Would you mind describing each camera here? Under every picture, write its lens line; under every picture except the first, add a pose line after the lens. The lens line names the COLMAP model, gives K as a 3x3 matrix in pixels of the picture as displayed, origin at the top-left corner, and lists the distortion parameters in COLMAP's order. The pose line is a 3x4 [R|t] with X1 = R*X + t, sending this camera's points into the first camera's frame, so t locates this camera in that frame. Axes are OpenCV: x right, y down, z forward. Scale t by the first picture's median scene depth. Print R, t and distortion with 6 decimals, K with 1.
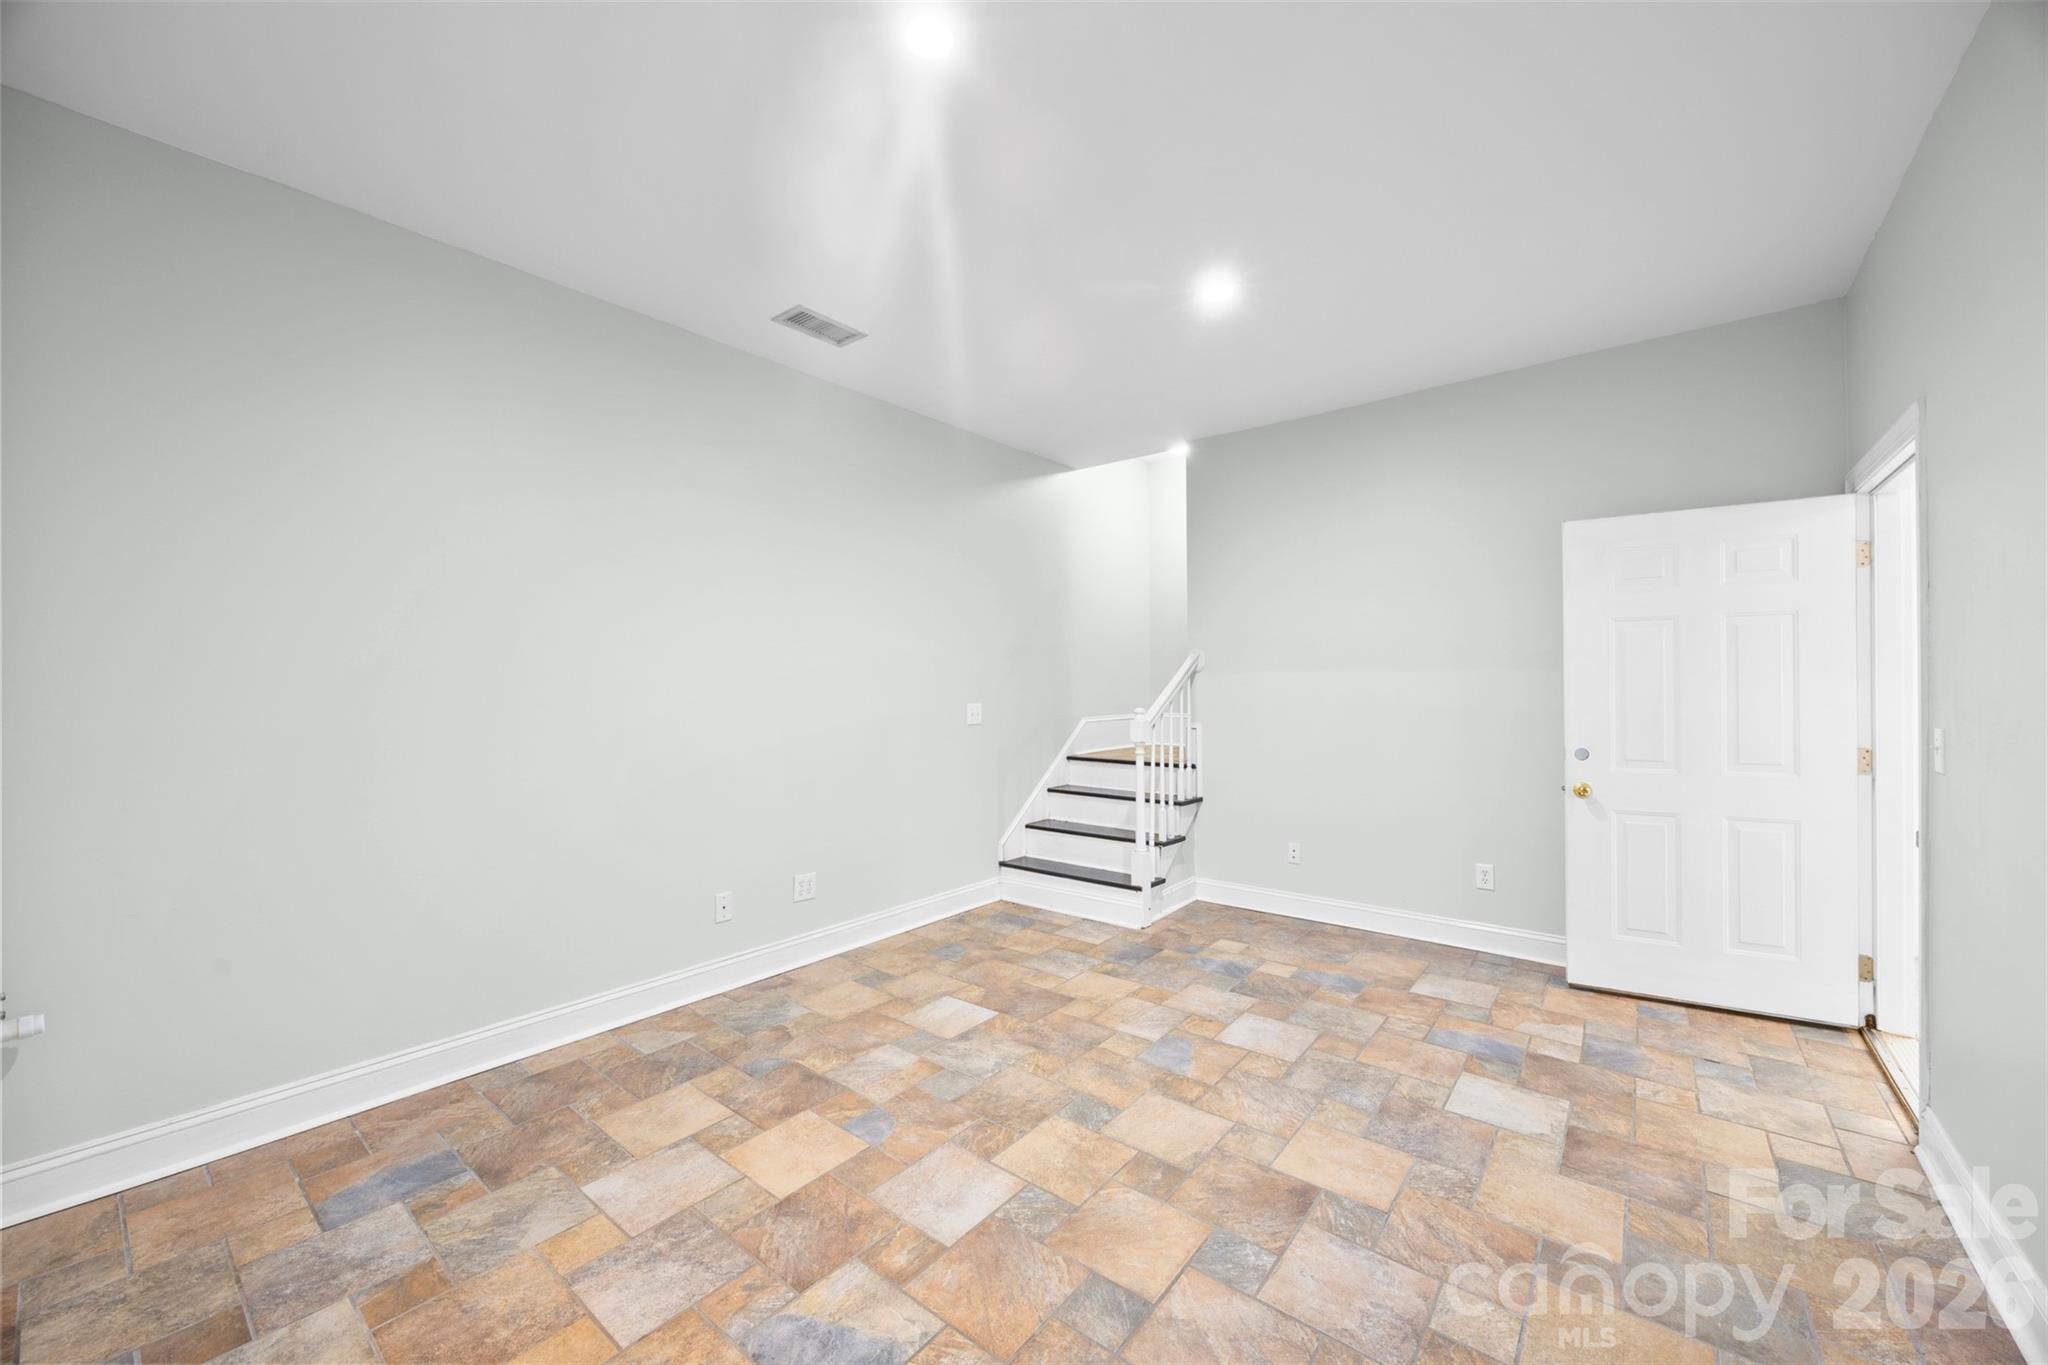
lens RADIAL K [[782.2, 0, 1023.8], [0, 782.2, 683.9], [0, 0, 1]] dist [-0.003286, -0.000132]
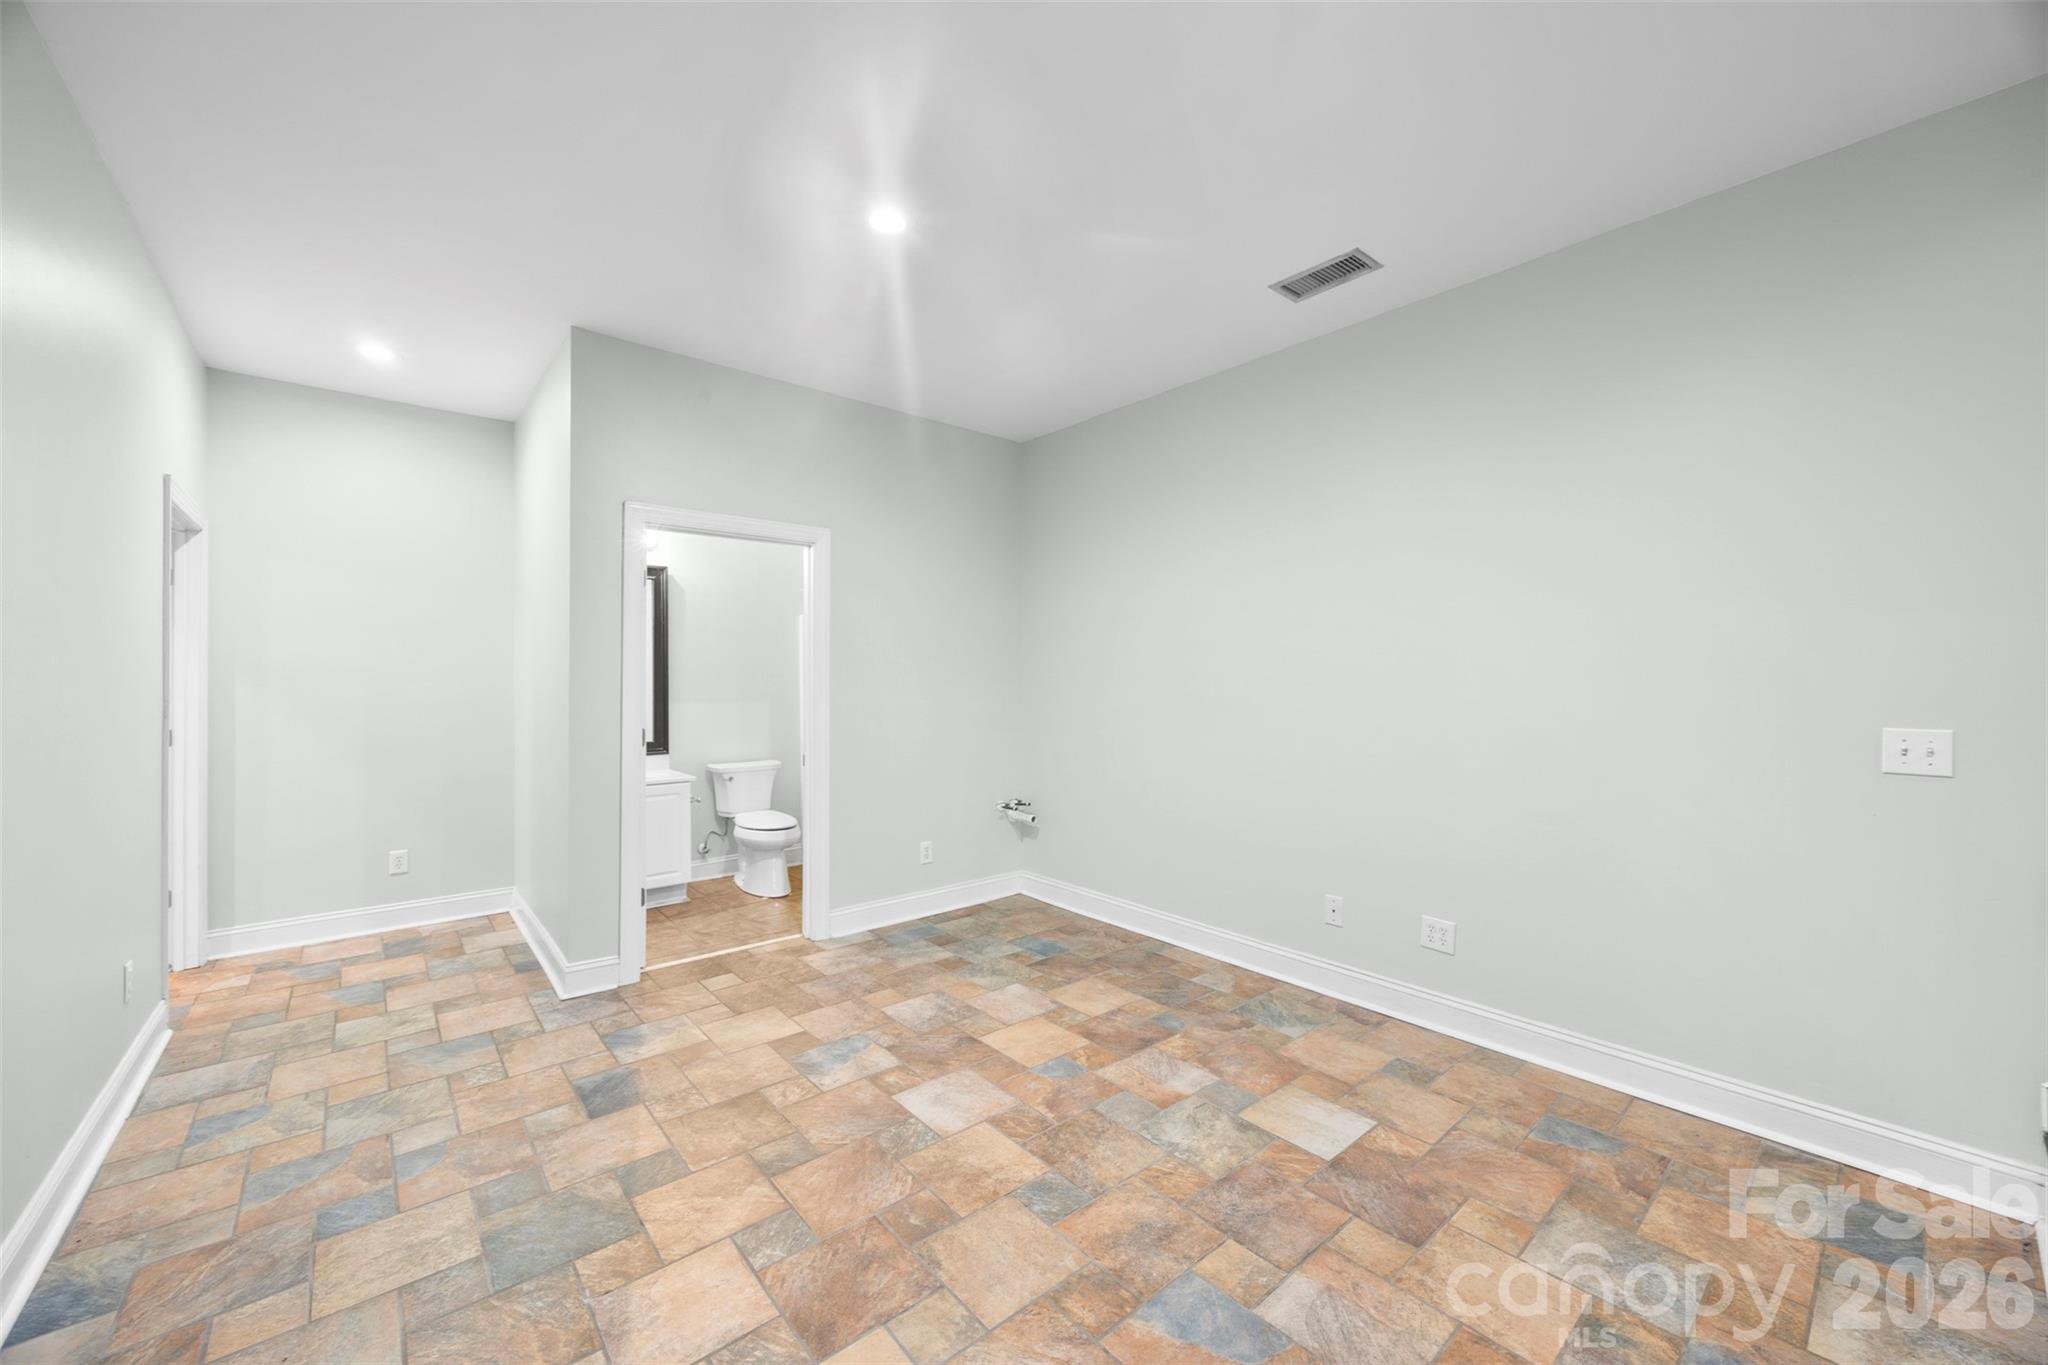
lens RADIAL K [[782.2, 0, 1015.1], [0, 782.2, 678.5], [0, 0, 1]] dist [-0.003286, -0.000132]
pose [[-0.195665, 0.001512, -0.980670, 0.869691], [-0.000642, 0.999998, 0.001670, -0.005877], [0.980671, 0.000956, -0.195663, 1.076884]]
